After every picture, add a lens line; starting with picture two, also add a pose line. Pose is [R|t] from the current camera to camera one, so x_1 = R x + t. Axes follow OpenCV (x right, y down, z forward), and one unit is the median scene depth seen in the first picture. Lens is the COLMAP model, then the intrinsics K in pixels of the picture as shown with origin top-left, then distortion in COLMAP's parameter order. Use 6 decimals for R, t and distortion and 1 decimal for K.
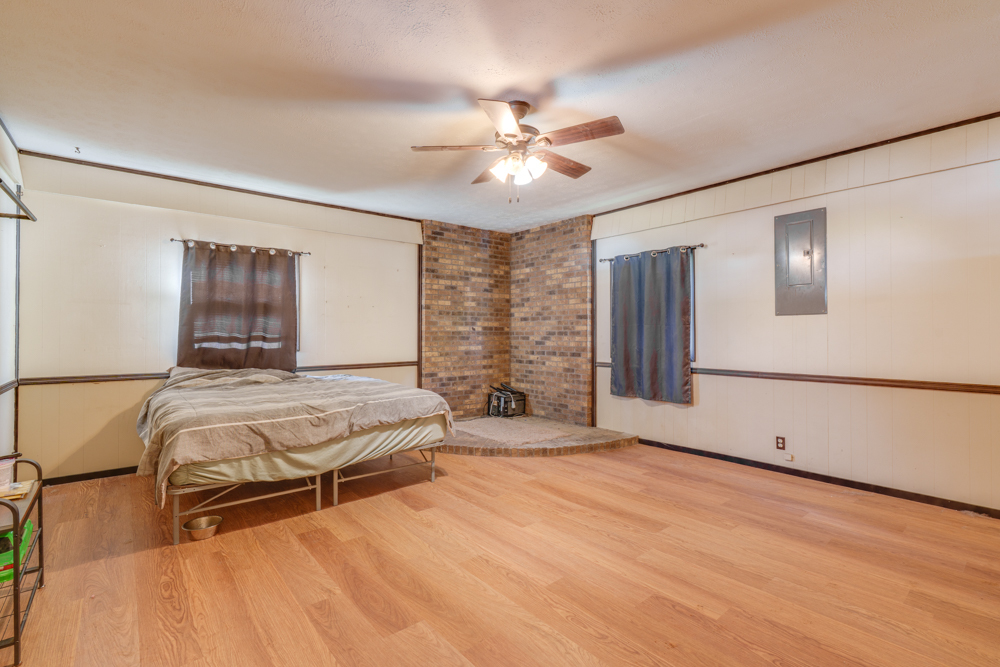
lens RADIAL K [[452.2, 0, 498.7], [0, 452.2, 329.9], [0, 0, 1]] dist [-0.009784, 0.004011]
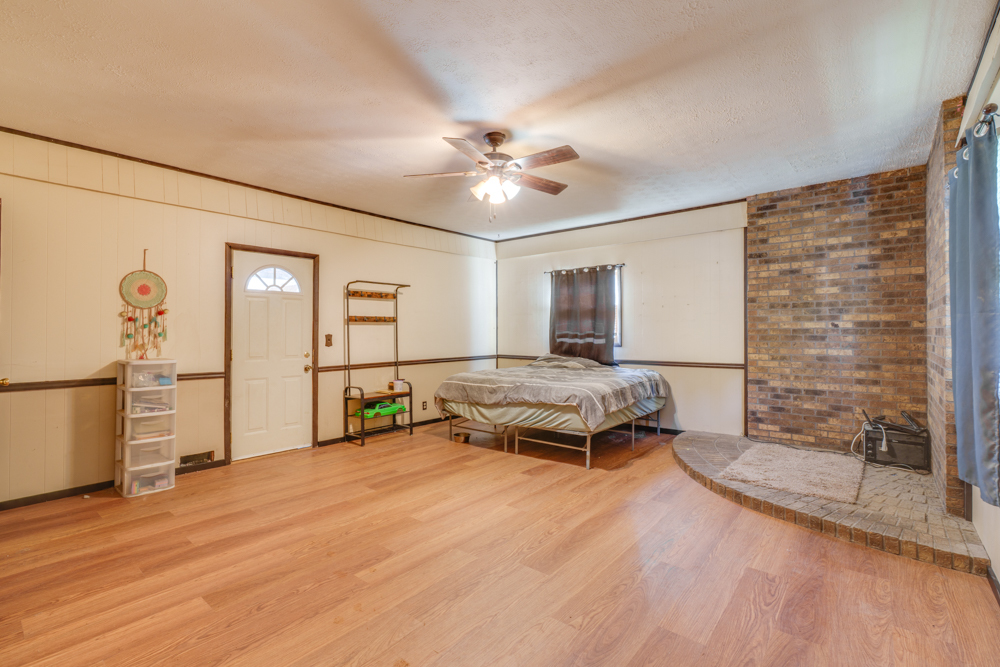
lens RADIAL K [[452.2, 0, 500.9], [0, 452.2, 330.2], [0, 0, 1]] dist [-0.009784, 0.004011]
pose [[0.191993, -0.002934, -0.981392, 0.789906], [0.009802, 0.999951, -0.001072, 0.001847], [0.981347, -0.009414, 0.192013, 0.529723]]
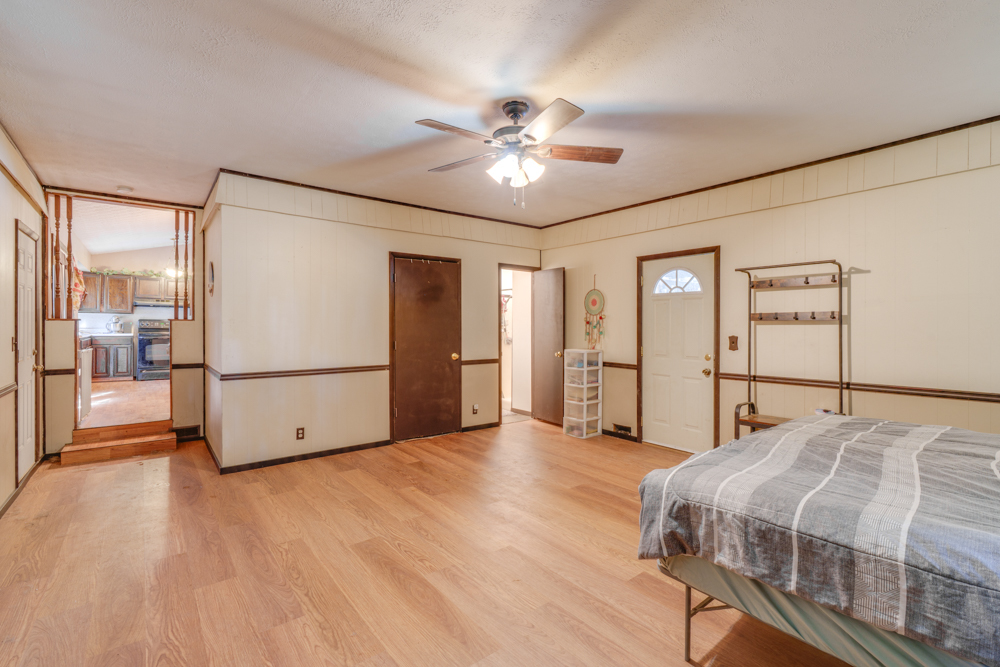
lens RADIAL K [[452.2, 0, 502.7], [0, 452.2, 328.0], [0, 0, 1]] dist [-0.009784, 0.004011]
pose [[-0.999956, -0.000502, 0.009358, 0.040590], [-0.000501, 1.000000, 0.000122, -0.010797], [-0.009358, 0.000117, -0.999956, 1.325868]]
